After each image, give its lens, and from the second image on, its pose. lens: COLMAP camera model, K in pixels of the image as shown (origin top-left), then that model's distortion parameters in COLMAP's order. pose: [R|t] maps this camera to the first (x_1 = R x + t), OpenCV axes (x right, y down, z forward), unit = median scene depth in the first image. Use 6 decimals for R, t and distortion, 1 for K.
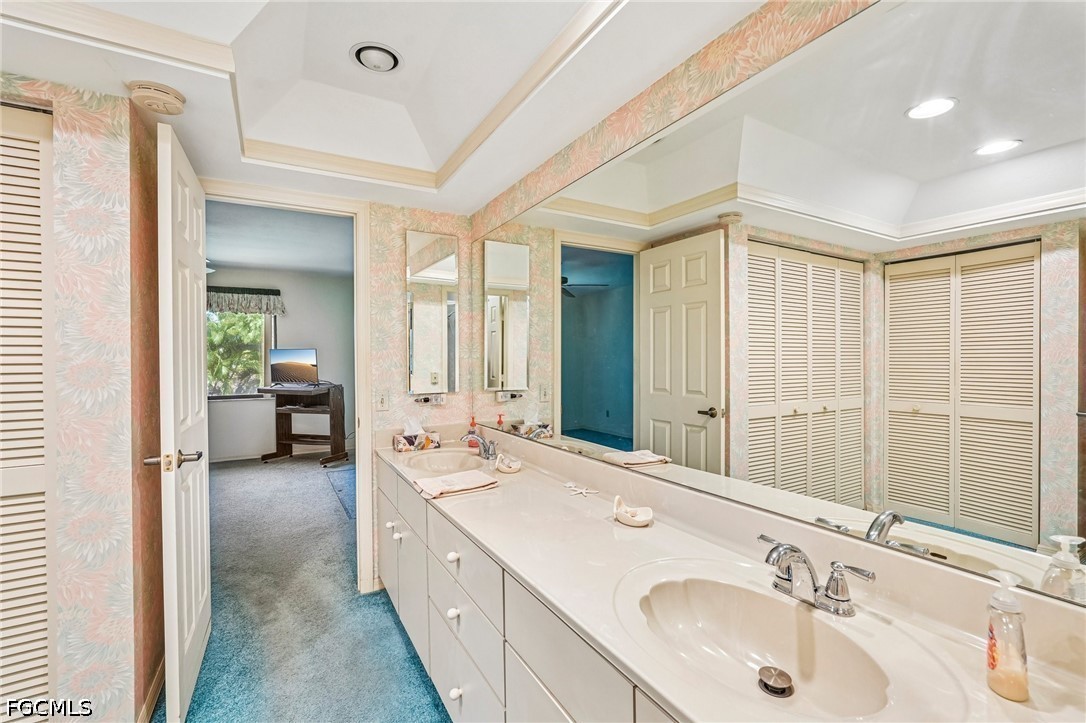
lens RADIAL K [[474.3, 0, 546.7], [0, 474.3, 363.2], [0, 0, 1]] dist [-0.018554, 0.007319]
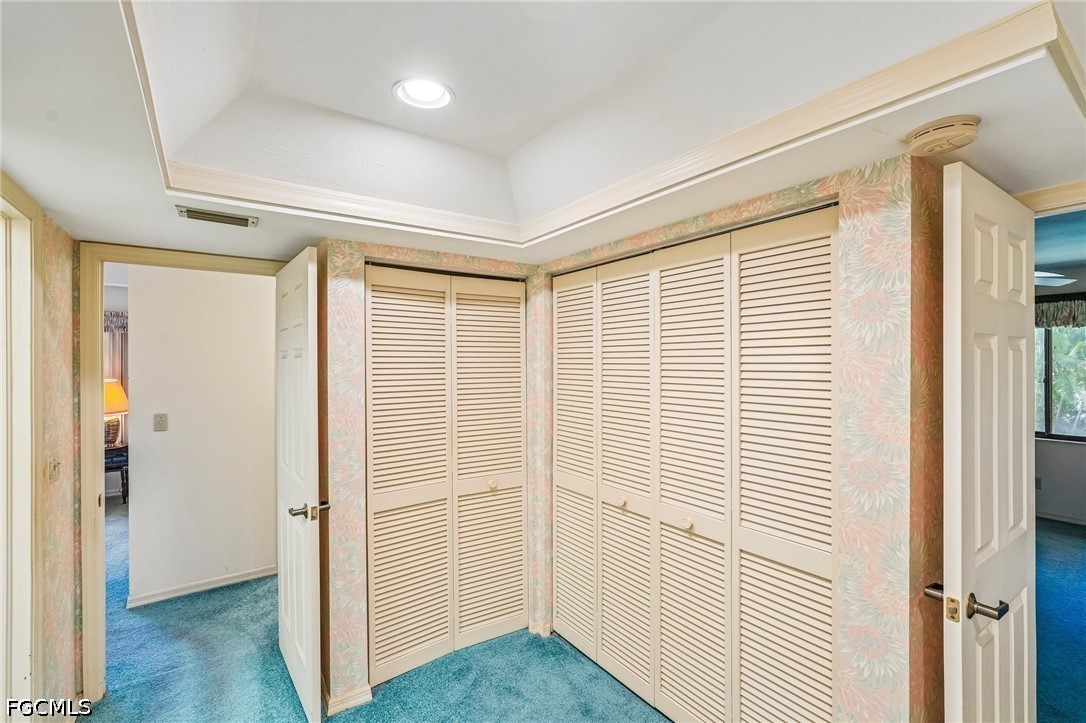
lens RADIAL K [[474.3, 0, 538.8], [0, 474.3, 361.8], [0, 0, 1]] dist [-0.018554, 0.007319]
pose [[0.085174, 0.002995, -0.996362, -0.062242], [-0.009614, 0.999951, 0.002184, -0.102681], [0.996320, 0.009393, 0.085199, 0.150172]]
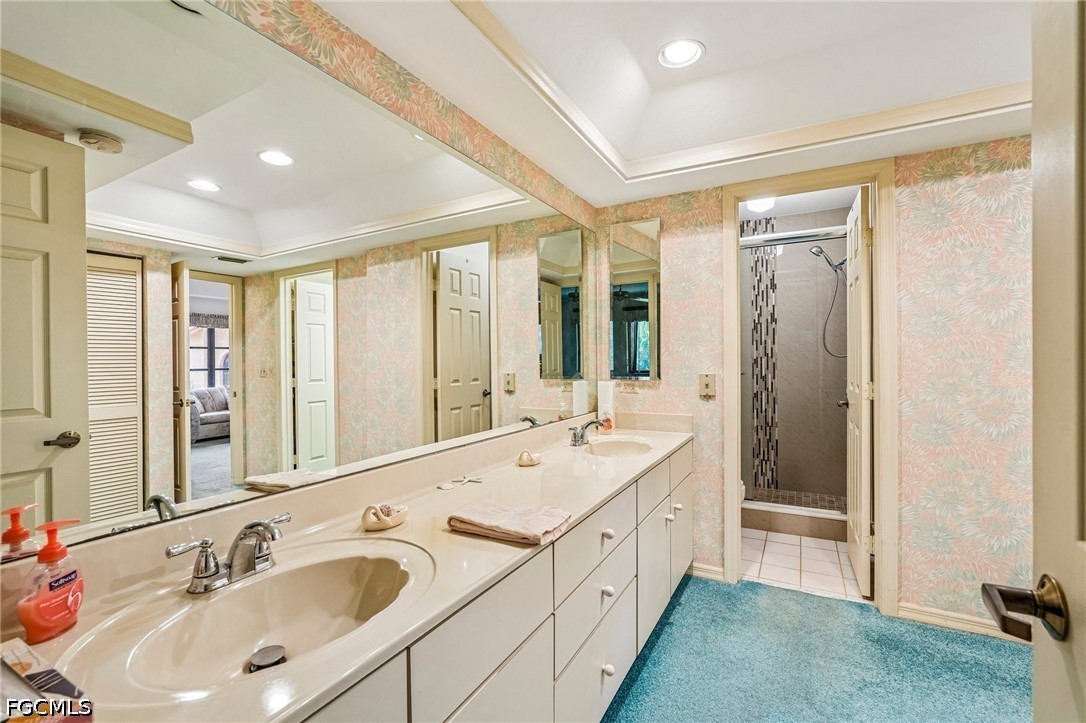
lens RADIAL K [[474.3, 0, 534.6], [0, 474.3, 365.1], [0, 0, 1]] dist [-0.018554, 0.007319]
pose [[-0.503445, 0.007250, 0.863997, -0.507898], [0.024592, 0.999680, 0.005941, 0.021373], [-0.863677, 0.024238, -0.503463, 0.841831]]
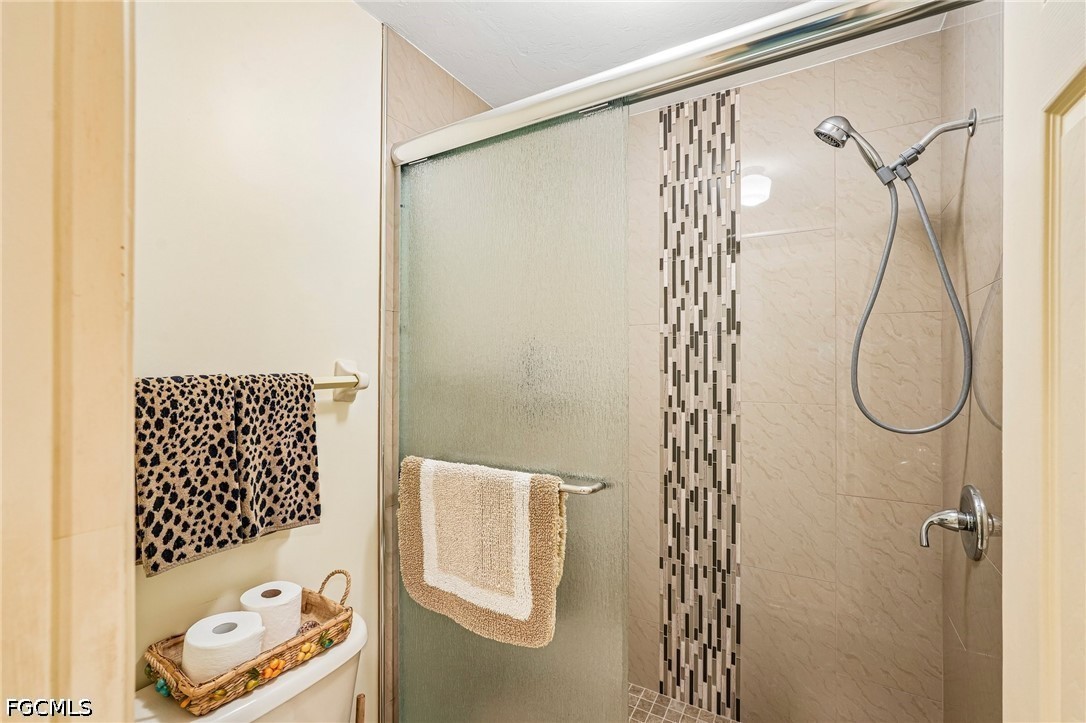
lens RADIAL K [[474.3, 0, 542.4], [0, 474.3, 365.7], [0, 0, 1]] dist [-0.018554, 0.007319]
pose [[-0.498273, 0.012200, 0.866935, -0.331837], [0.014227, 0.999881, -0.005894, -0.000645], [-0.866904, 0.009397, -0.498387, 0.526172]]
